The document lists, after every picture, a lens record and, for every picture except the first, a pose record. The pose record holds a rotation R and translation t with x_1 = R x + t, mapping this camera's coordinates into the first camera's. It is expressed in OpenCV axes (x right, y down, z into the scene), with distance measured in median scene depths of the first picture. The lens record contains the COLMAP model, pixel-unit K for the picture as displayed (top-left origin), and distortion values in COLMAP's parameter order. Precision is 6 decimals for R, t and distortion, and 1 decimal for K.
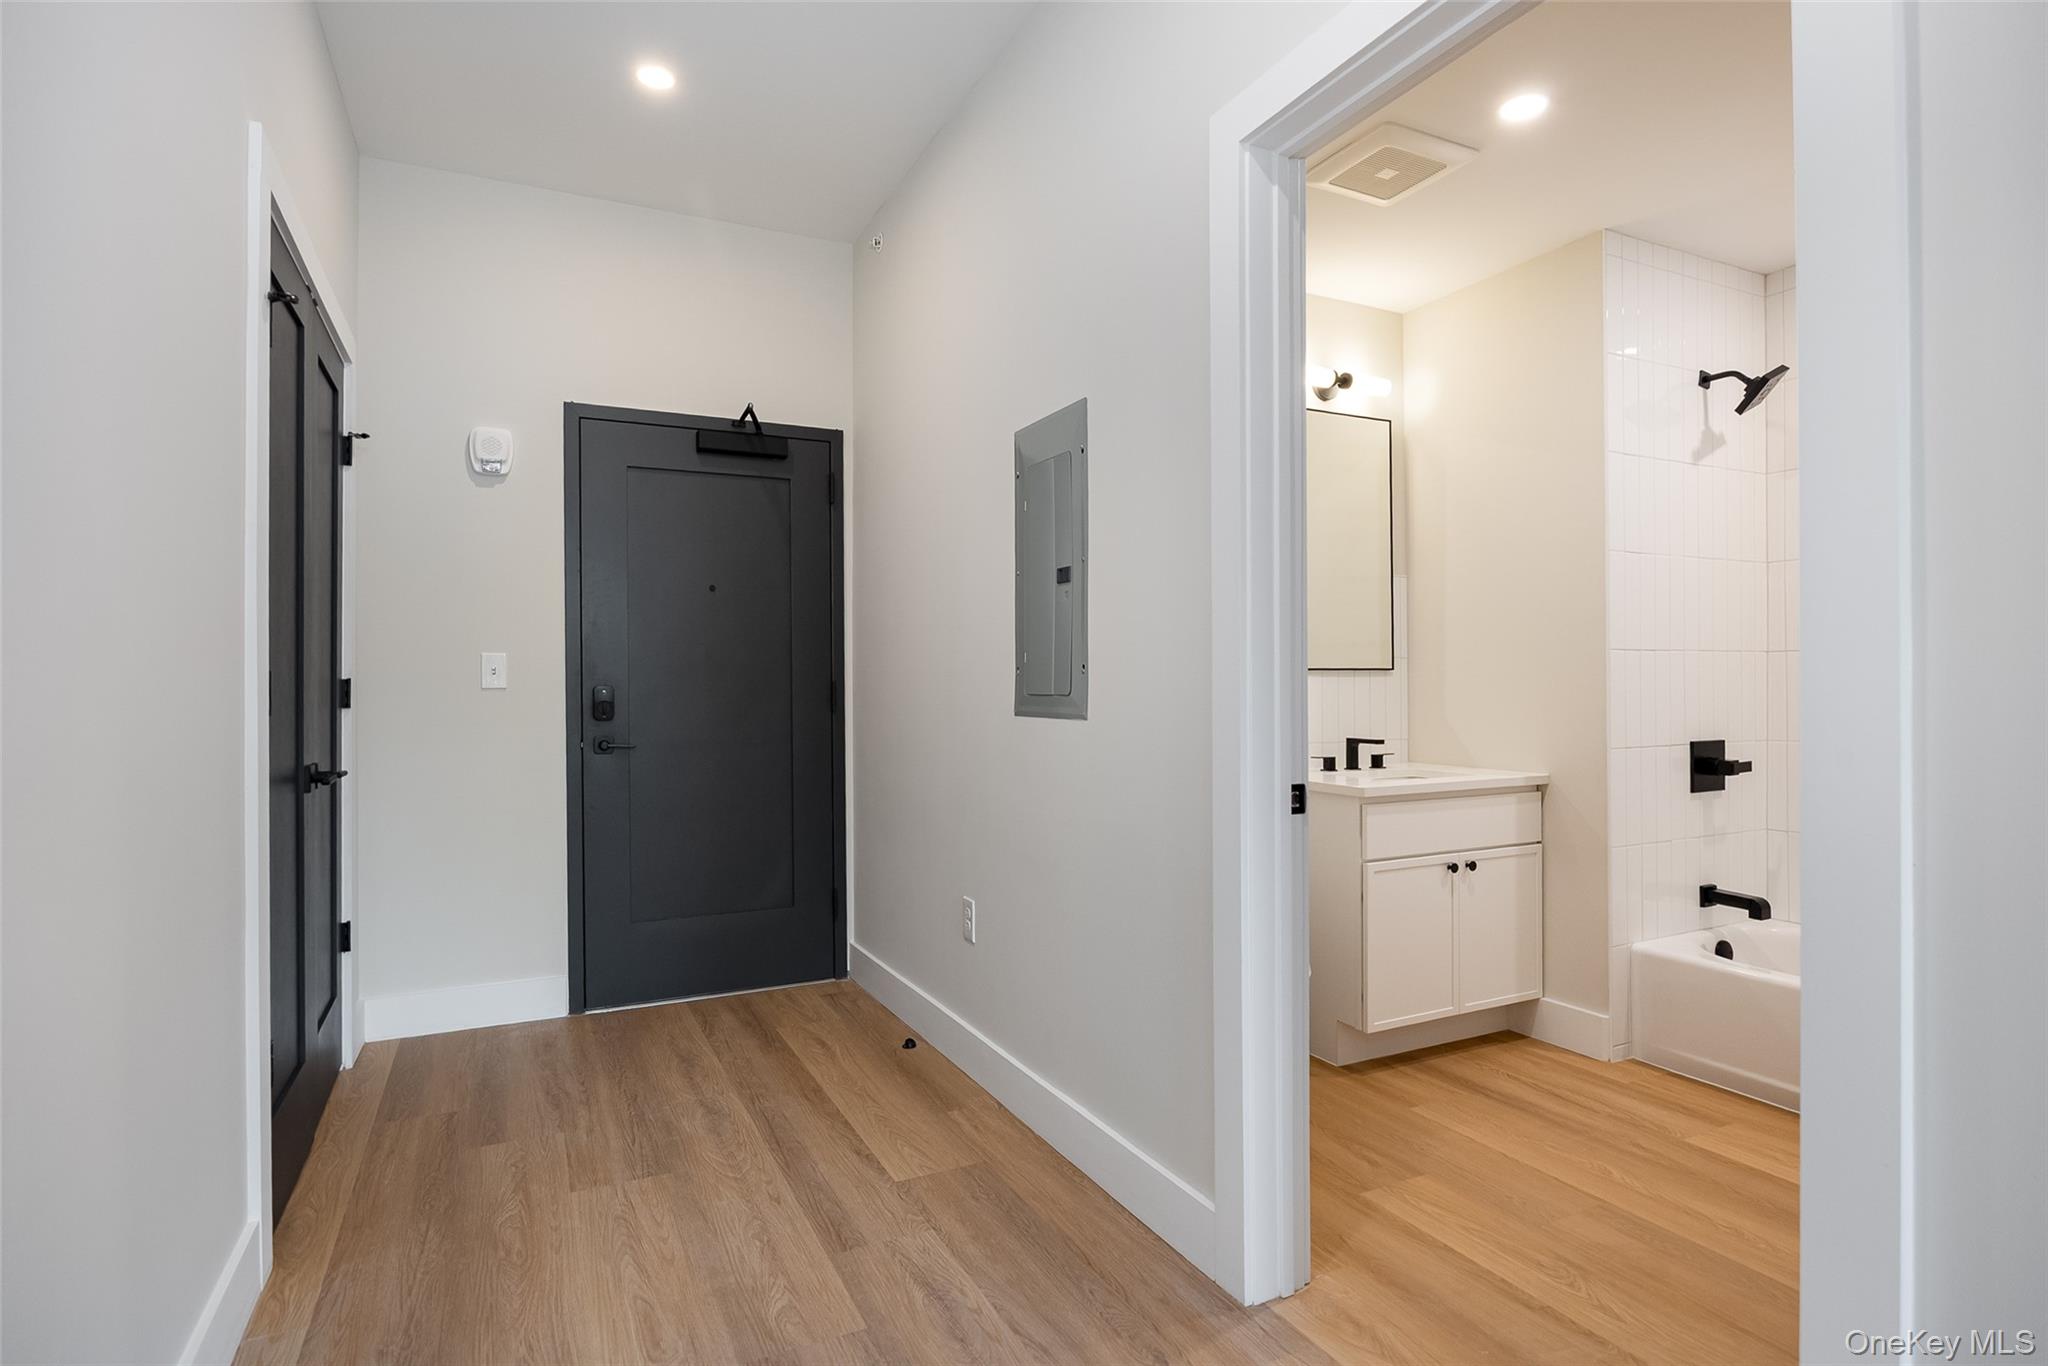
lens RADIAL K [[1046.0, 0, 1020.2], [0, 1046.0, 680.0], [0, 0, 1]] dist [0.000649, 0.000037]
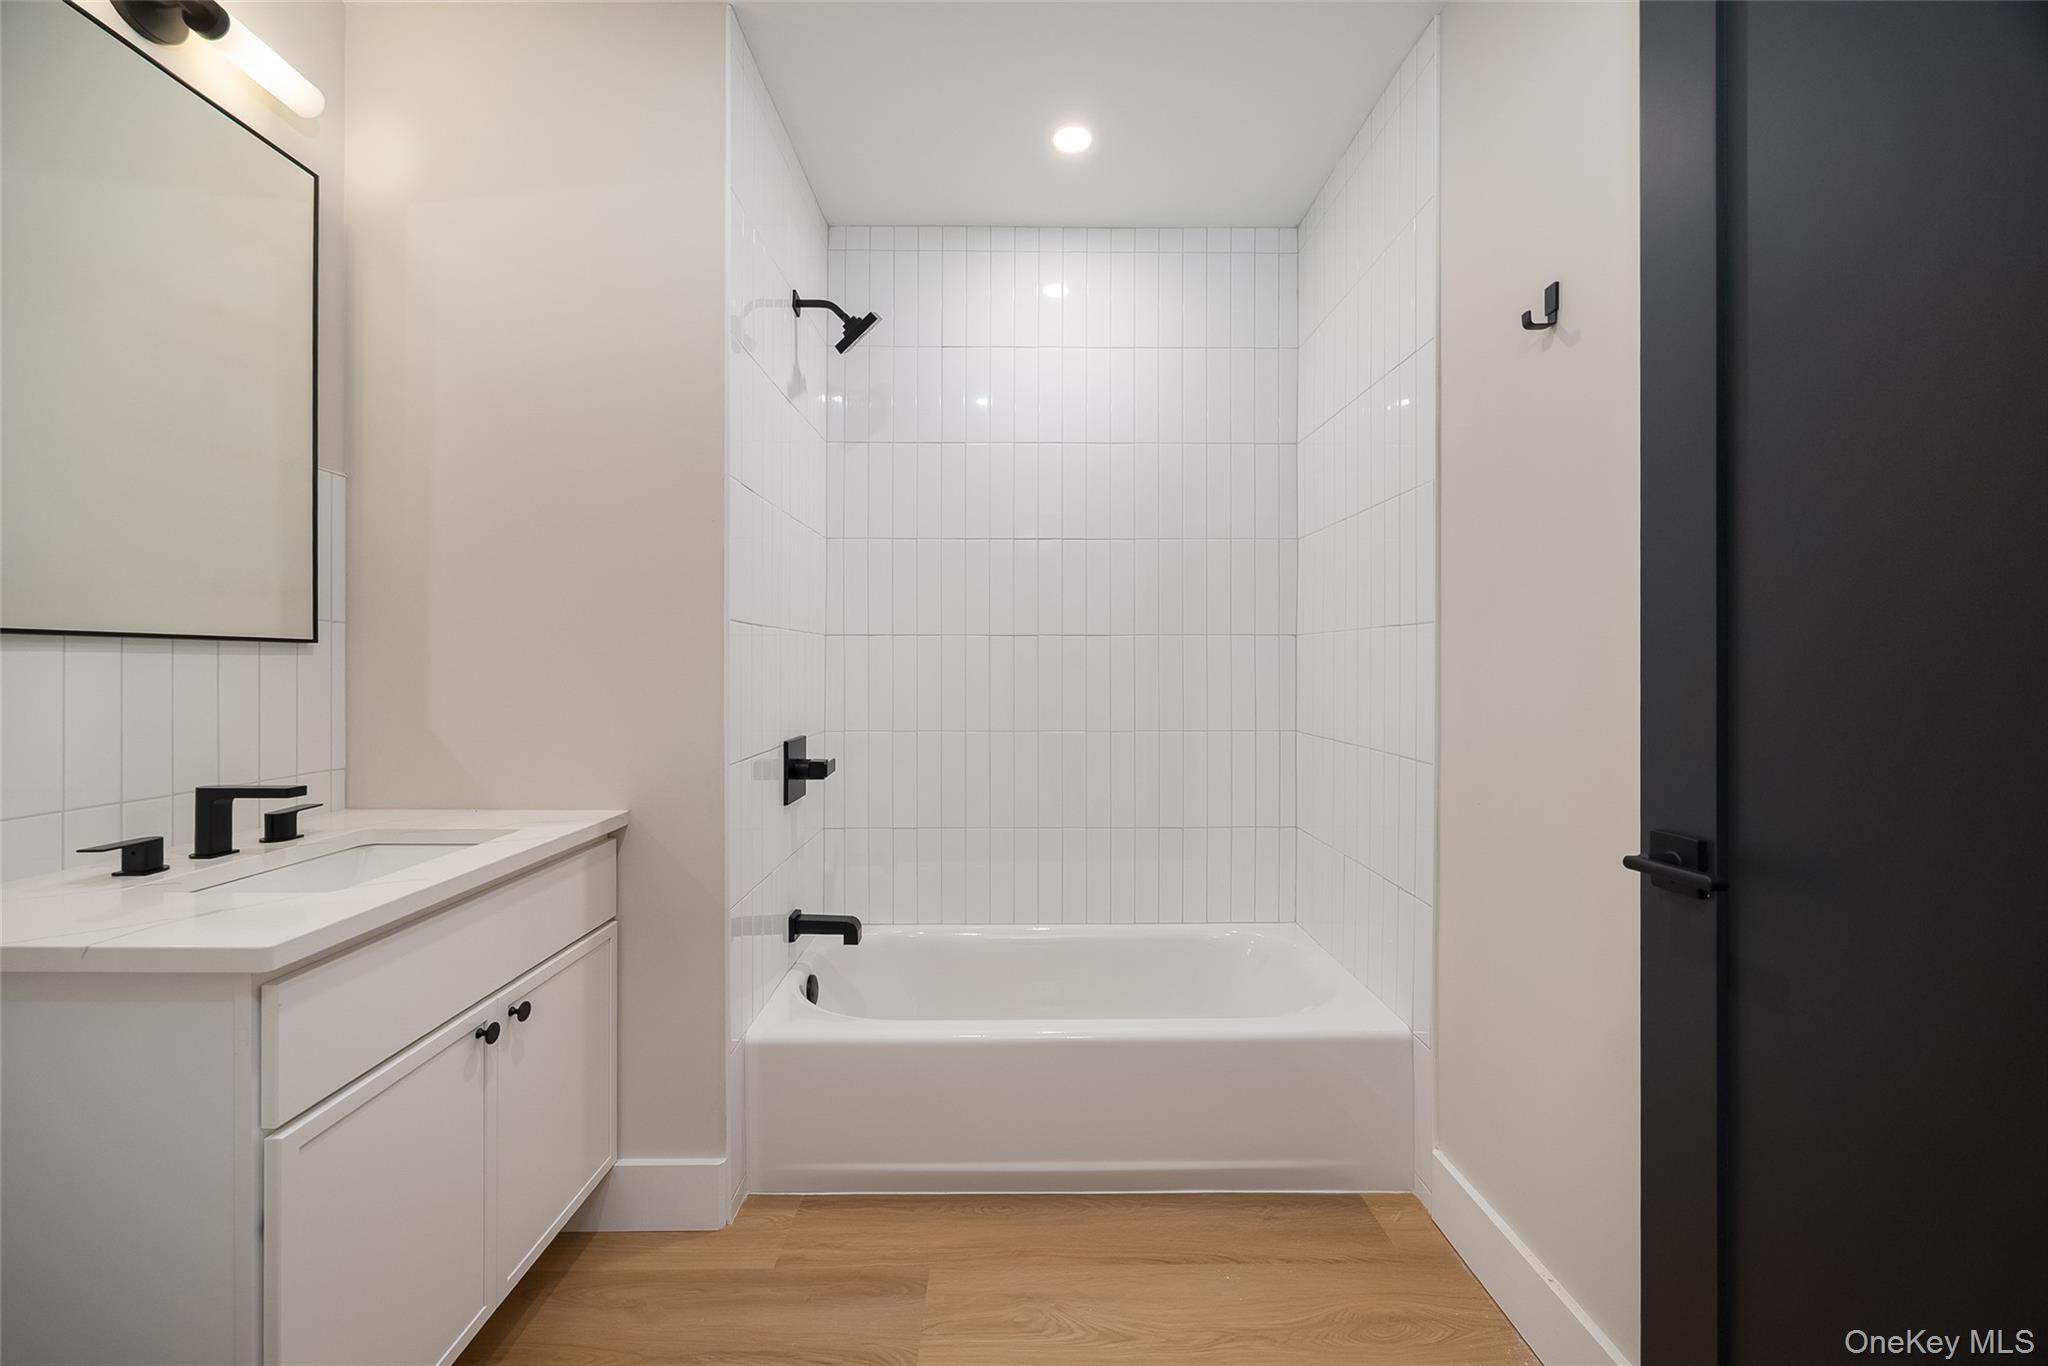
lens RADIAL K [[788.5, 0, 1022.4], [0, 788.5, 663.9], [0, 0, 1]] dist [-0.003327, 0.000854]
pose [[0.429109, 0.006464, 0.903230, 0.169638], [-0.006397, 0.999971, -0.004117, -0.000245], [-0.903230, -0.004011, 0.429138, 0.572188]]
